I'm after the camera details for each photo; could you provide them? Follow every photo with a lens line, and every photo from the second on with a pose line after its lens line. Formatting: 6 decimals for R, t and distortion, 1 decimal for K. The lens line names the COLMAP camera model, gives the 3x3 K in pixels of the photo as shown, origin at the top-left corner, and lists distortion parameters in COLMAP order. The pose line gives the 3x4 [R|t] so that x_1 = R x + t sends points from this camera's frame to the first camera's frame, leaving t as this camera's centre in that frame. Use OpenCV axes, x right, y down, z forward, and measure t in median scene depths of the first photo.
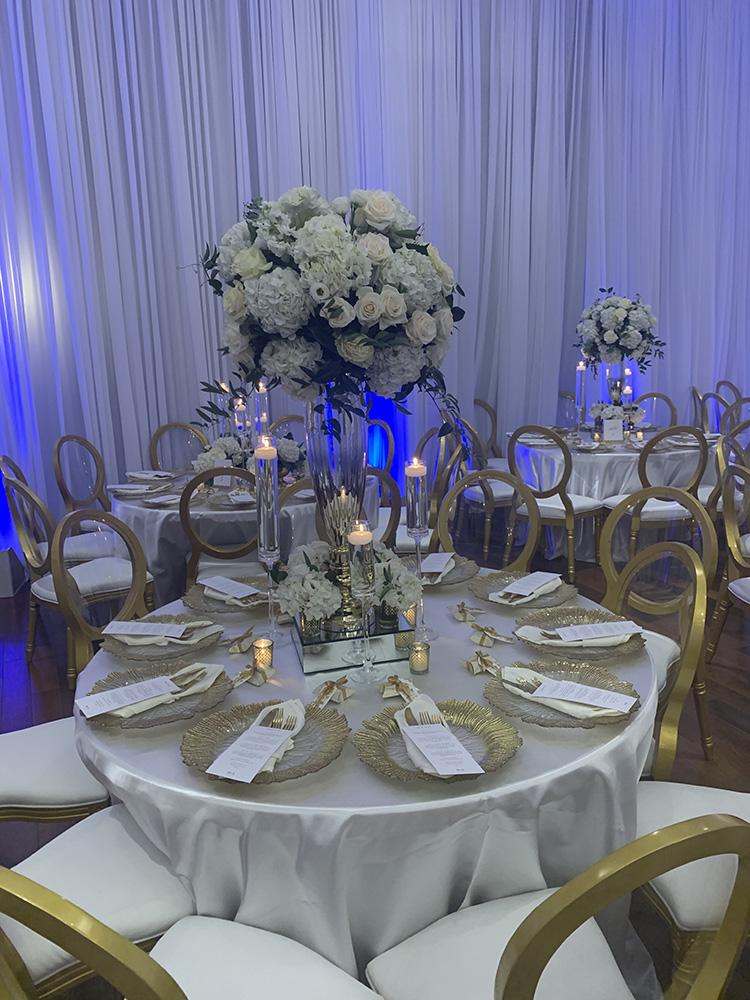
lens RADIAL K [[768.3, 0, 392.5], [0, 768.3, 486.2], [0, 0, 1]] dist [0.054005, -0.092990]
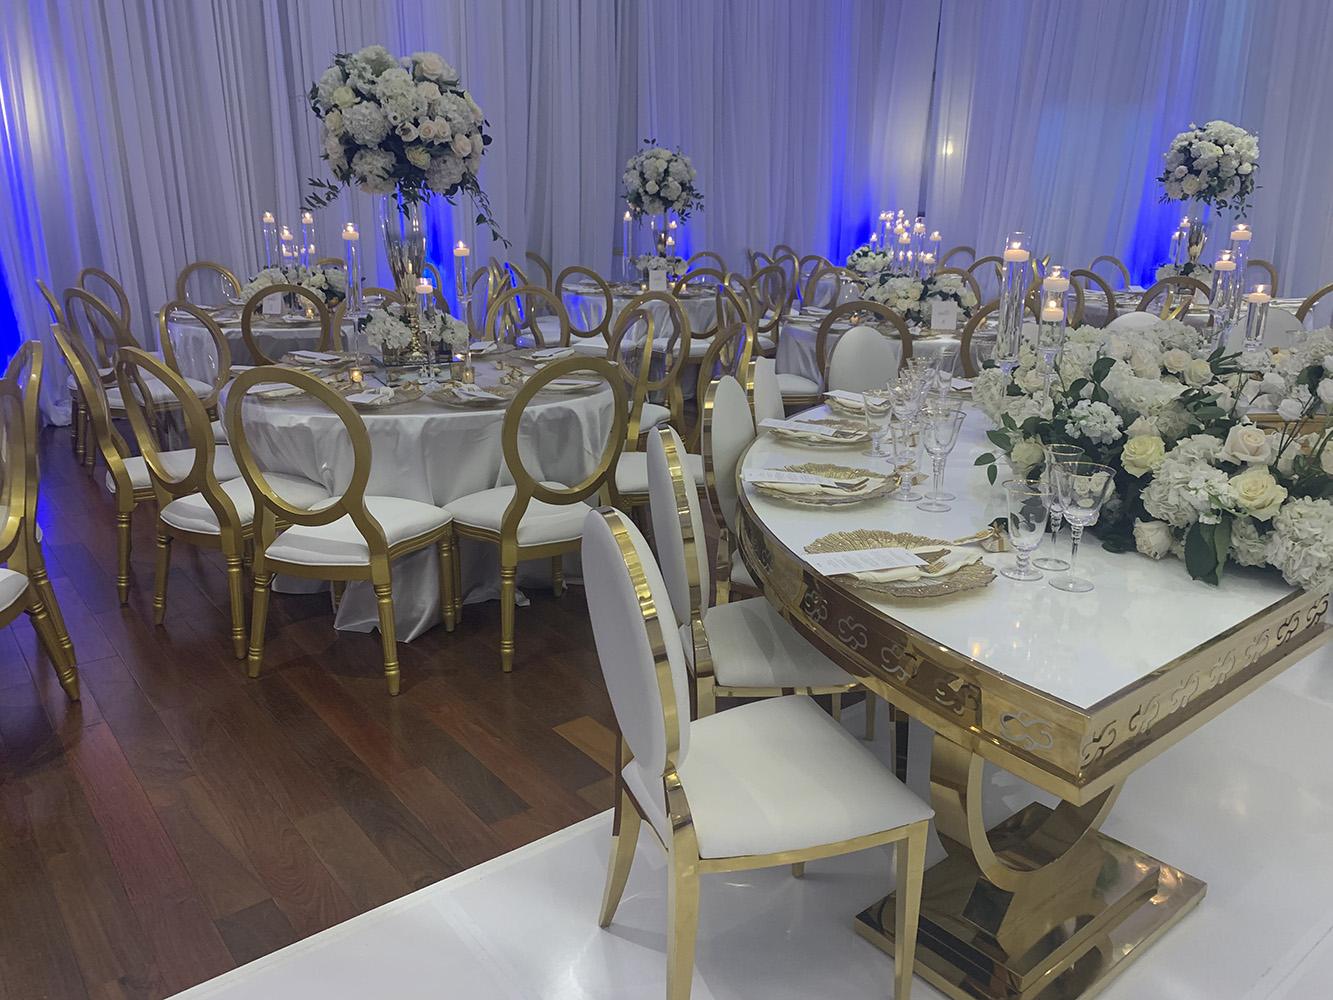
lens RADIAL K [[1024.1, 0, 675.1], [0, 1024.1, 502.0], [0, 0, 1]] dist [0.054005, -0.092990]
pose [[0.974575, -0.029408, 0.222123, -0.024087], [0.010635, 0.996303, 0.085248, 0.321201], [-0.223809, -0.080718, 0.971285, -1.119359]]
